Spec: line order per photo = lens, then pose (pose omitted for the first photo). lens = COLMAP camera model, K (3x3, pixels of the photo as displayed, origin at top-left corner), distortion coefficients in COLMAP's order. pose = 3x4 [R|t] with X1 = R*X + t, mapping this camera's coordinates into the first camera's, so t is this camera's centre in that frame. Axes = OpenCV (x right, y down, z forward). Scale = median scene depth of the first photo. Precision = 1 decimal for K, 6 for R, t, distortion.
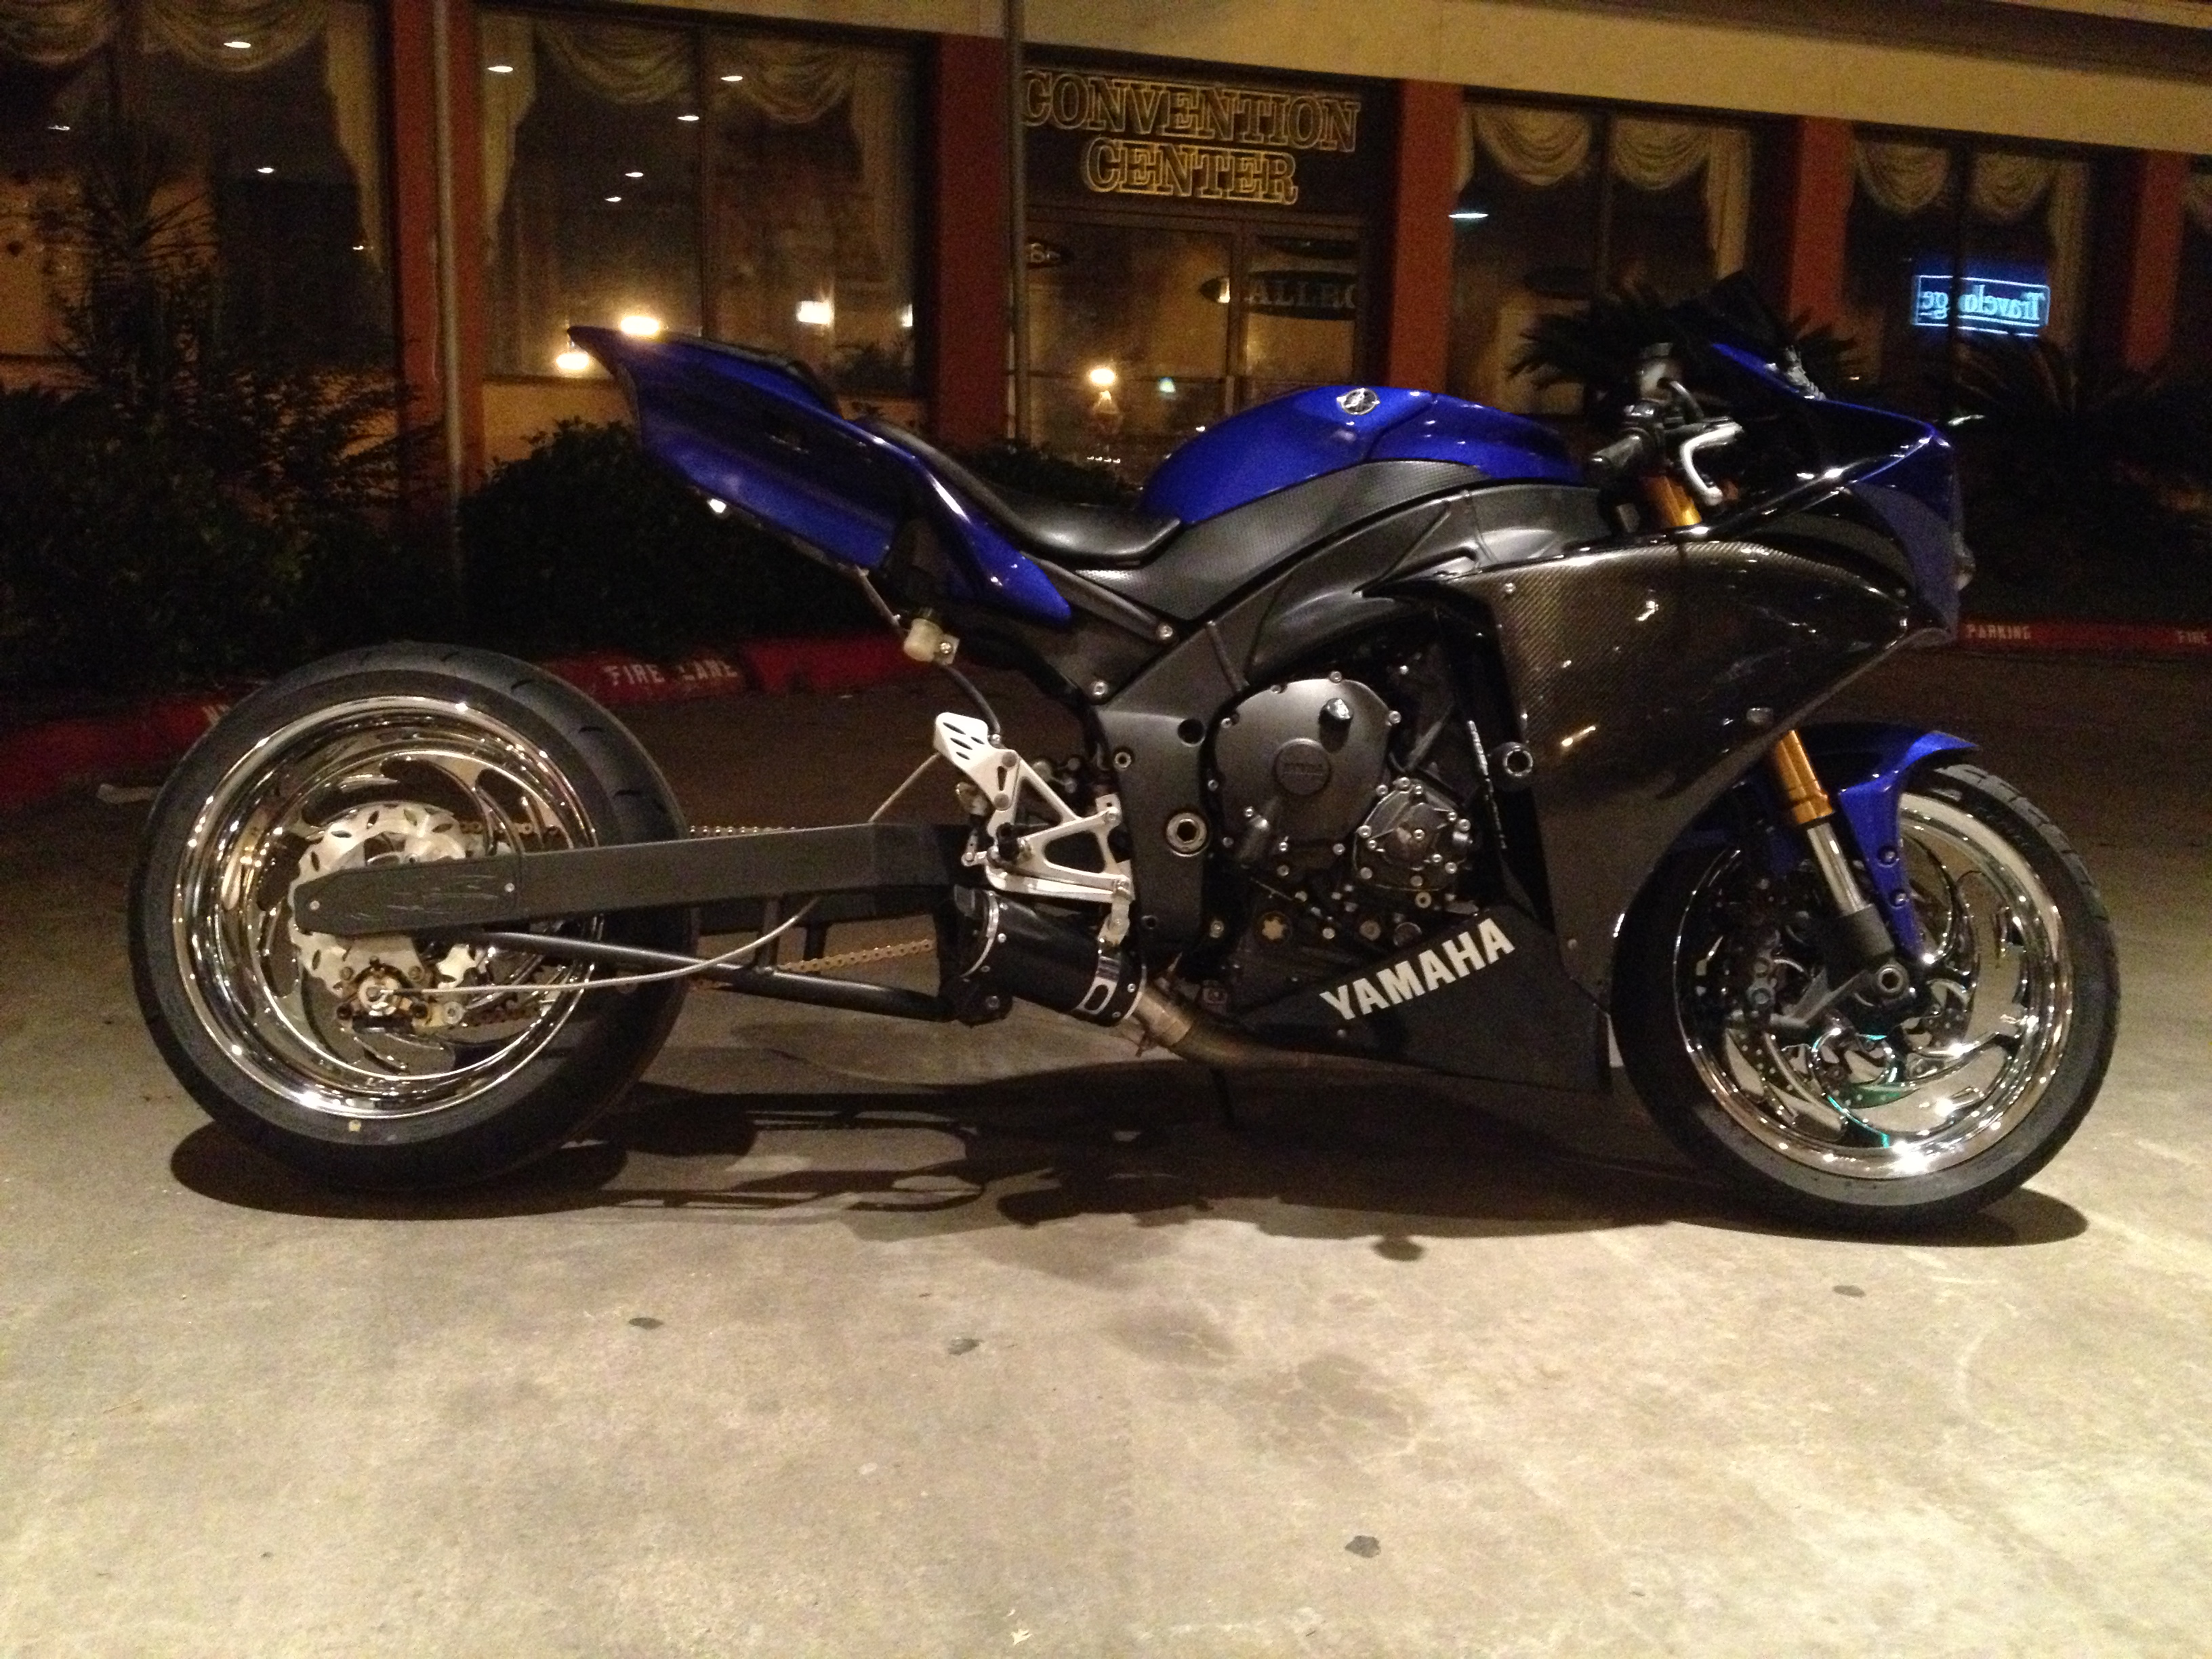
lens RADIAL K [[2065.5, 0, 1106.0], [0, 2065.5, 829.5], [0, 0, 1]] dist [0.140120, -0.307402]
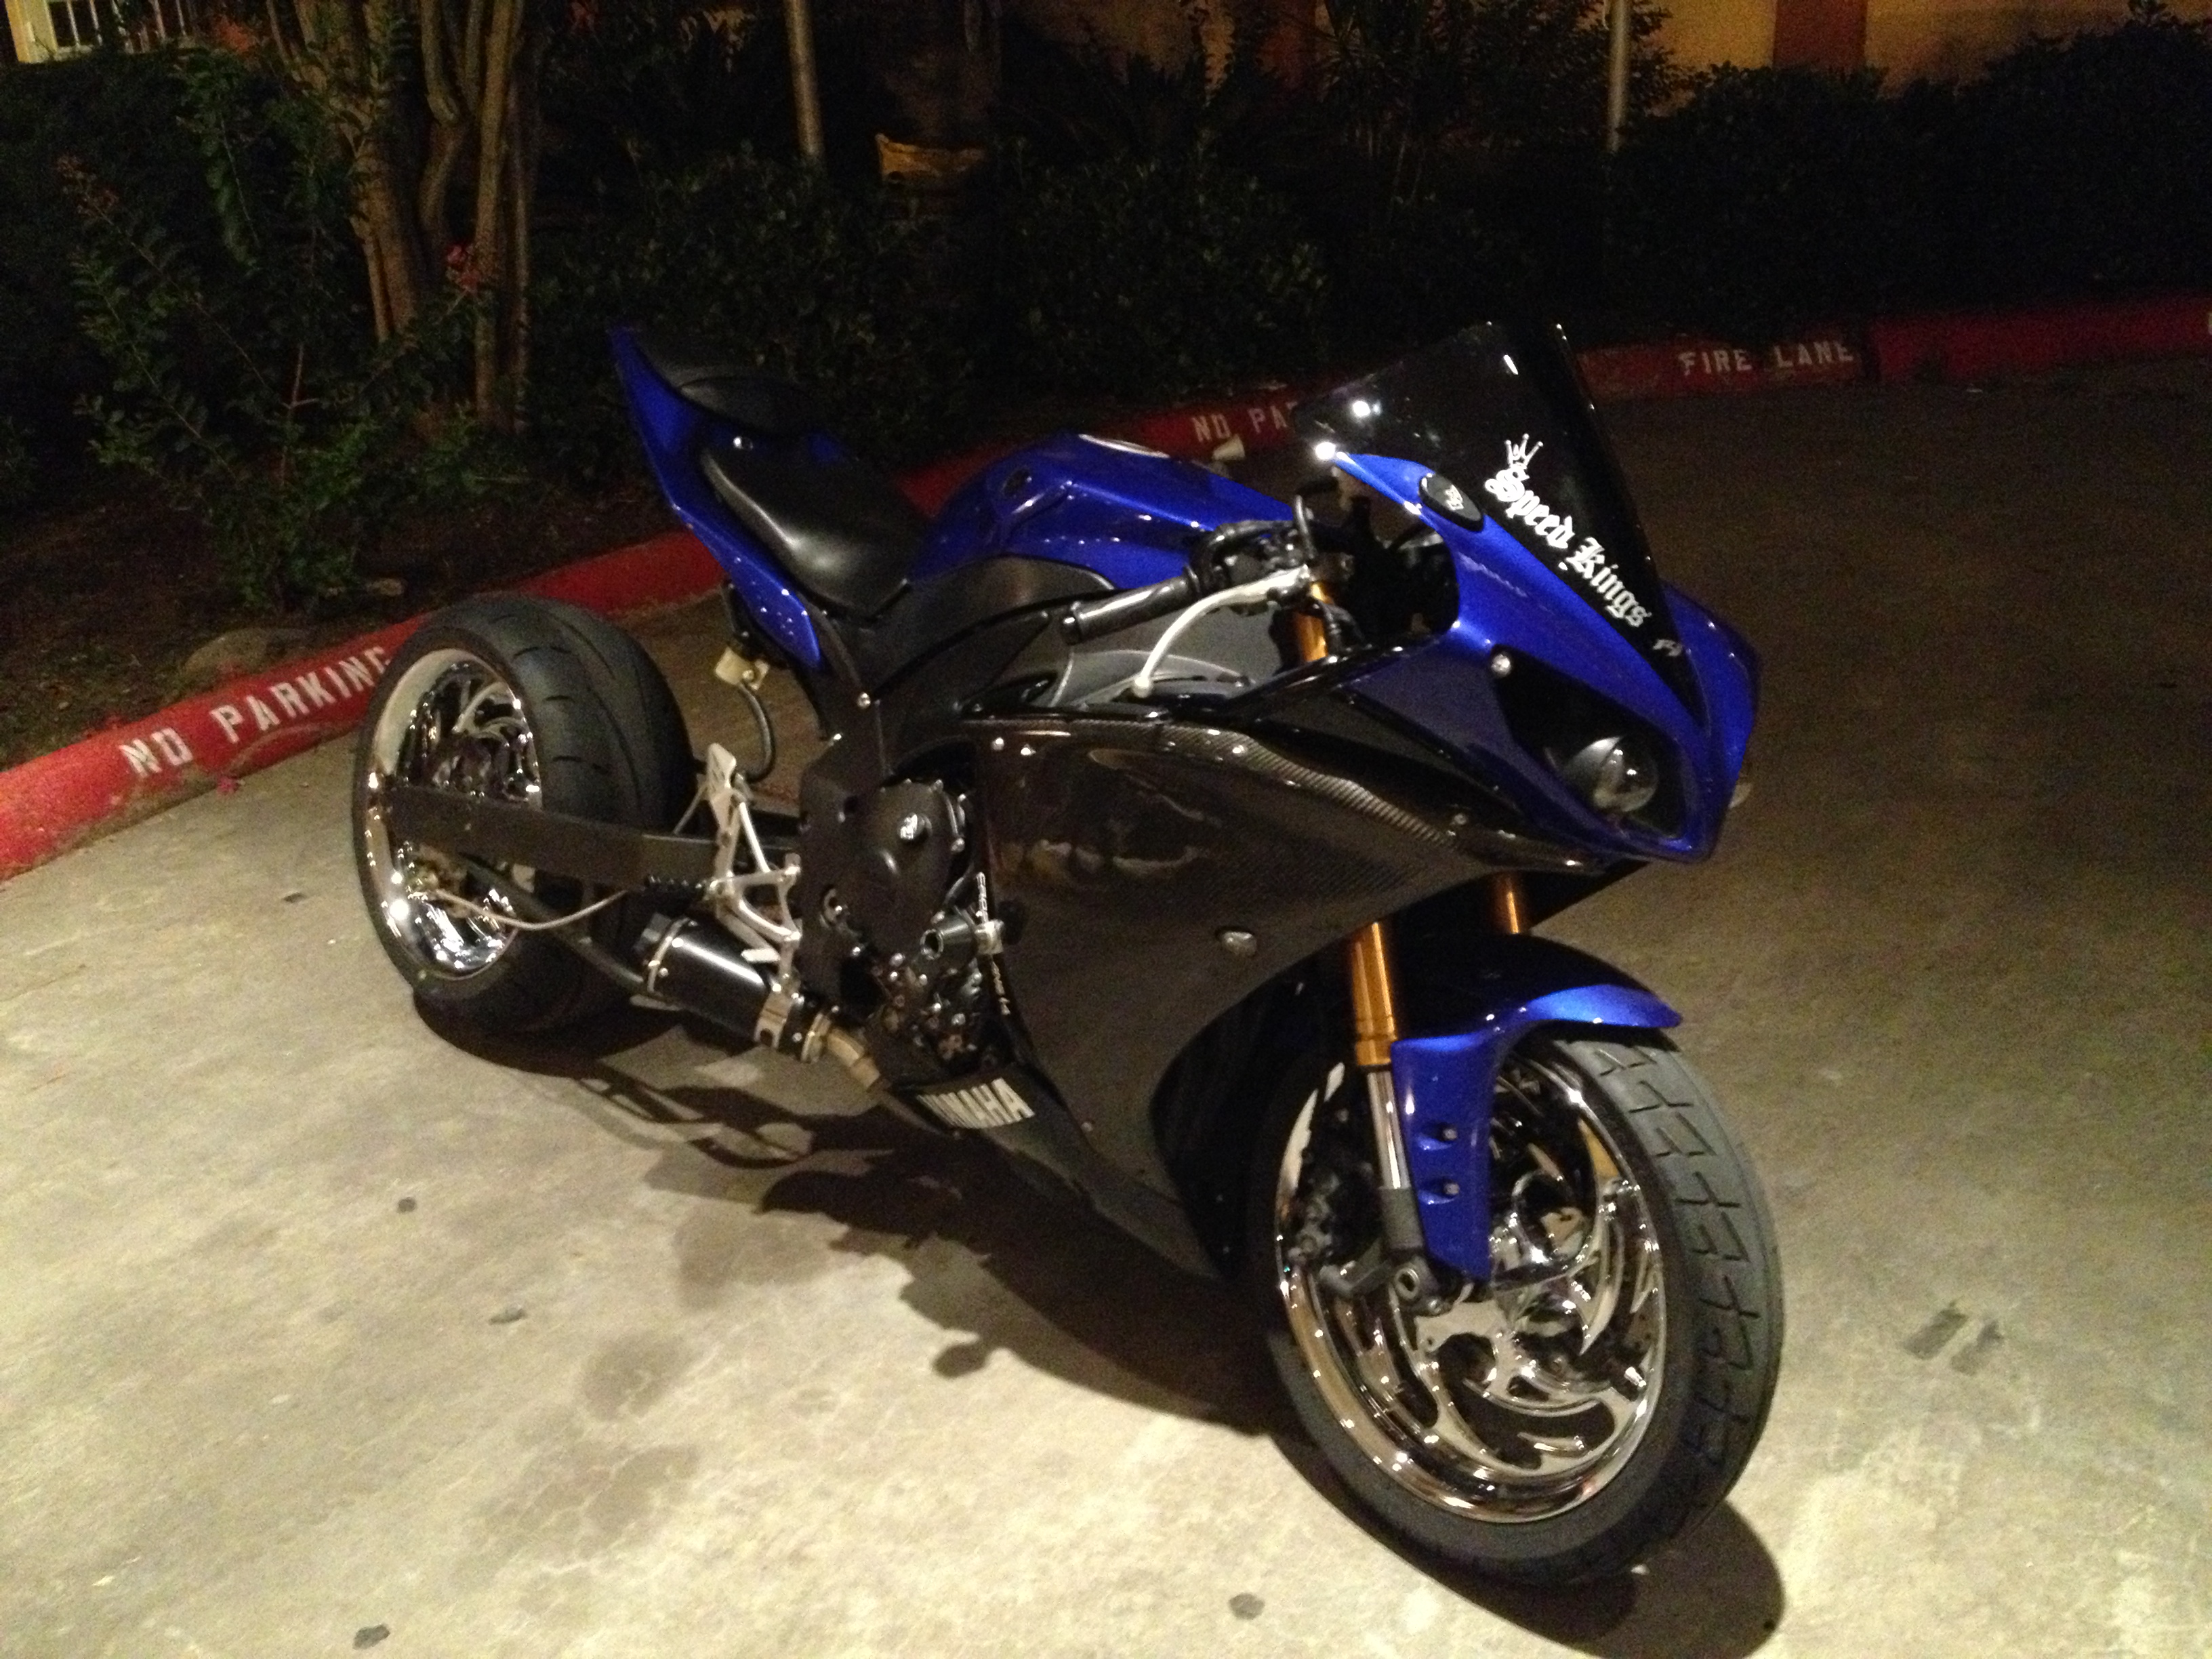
lens RADIAL K [[2065.5, 0, 1106.0], [0, 2065.5, 829.5], [0, 0, 1]] dist [0.140120, -0.307402]
pose [[0.704609, 0.210507, -0.677652, 0.797438], [-0.046705, 0.966671, 0.251726, -0.291739], [0.708057, -0.145719, 0.690957, 0.392834]]
